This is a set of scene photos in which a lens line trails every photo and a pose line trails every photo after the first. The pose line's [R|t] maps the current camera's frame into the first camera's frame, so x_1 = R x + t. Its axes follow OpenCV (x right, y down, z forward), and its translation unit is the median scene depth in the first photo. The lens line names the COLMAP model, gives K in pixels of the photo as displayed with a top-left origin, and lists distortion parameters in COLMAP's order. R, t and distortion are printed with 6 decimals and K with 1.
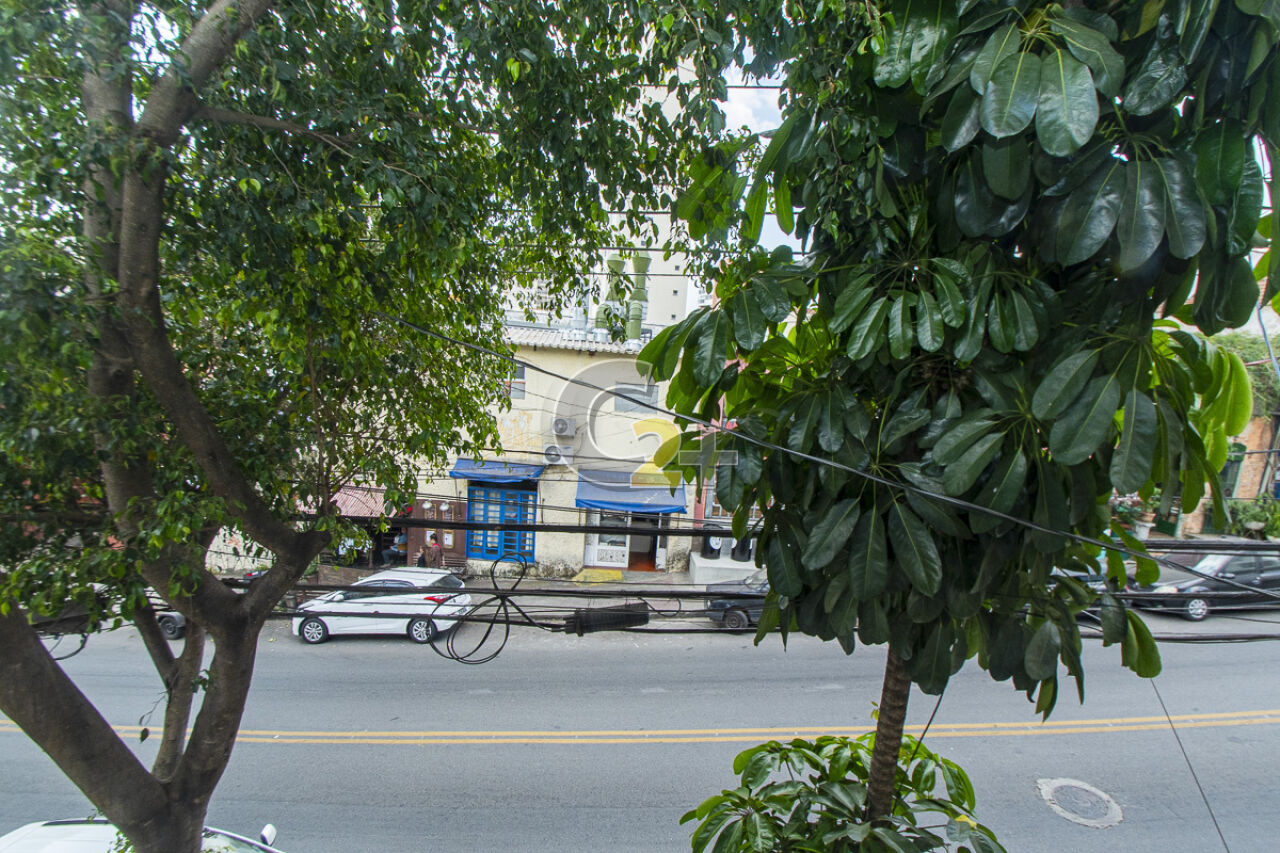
lens RADIAL K [[616.3, 0, 659.4], [0, 616.3, 429.5], [0, 0, 1]] dist [0.045636, -0.029194]
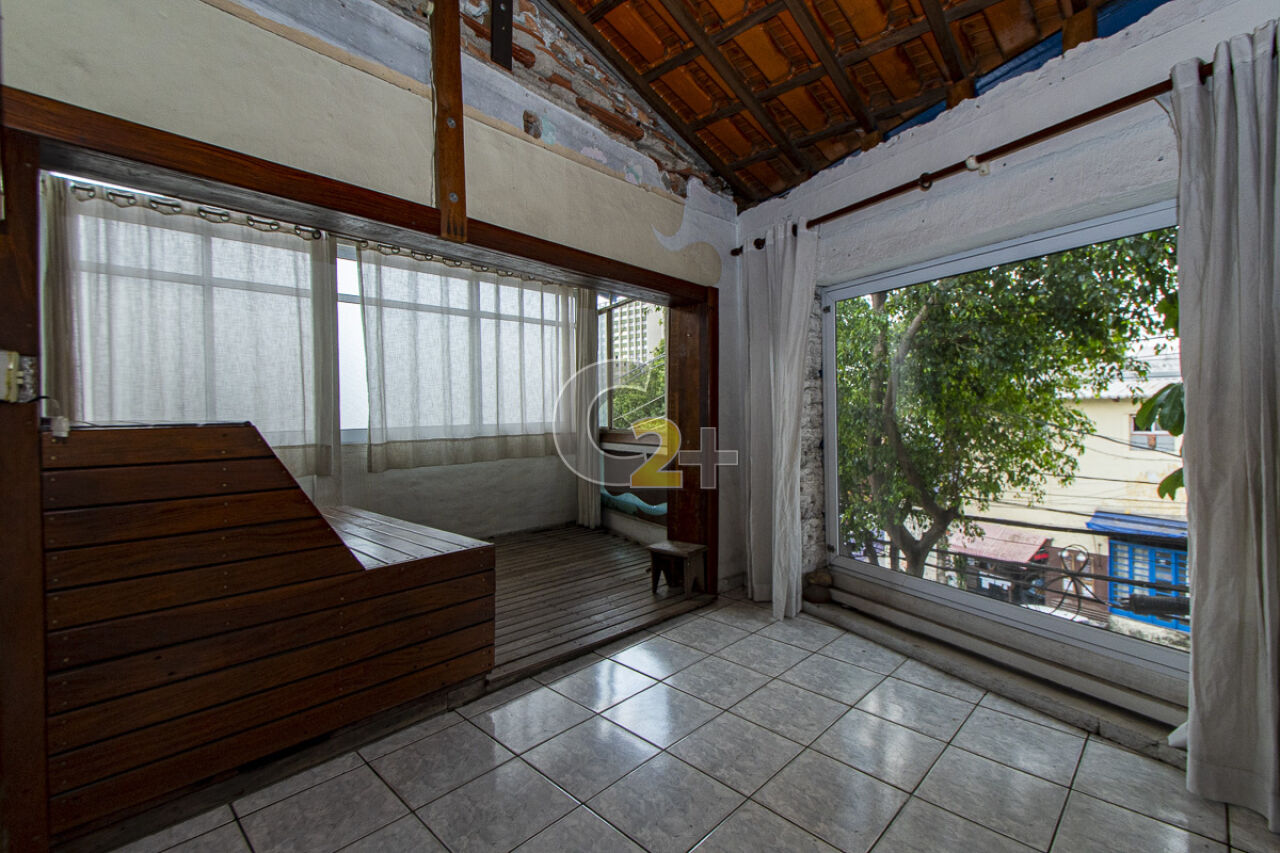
lens RADIAL K [[616.3, 0, 659.4], [0, 616.3, 429.5], [0, 0, 1]] dist [0.045636, -0.029194]
pose [[0.570865, -0.040931, -0.820023, 0.116822], [-0.036895, 0.996469, -0.075424, 0.016781], [0.820214, 0.073312, 0.567339, -0.192326]]
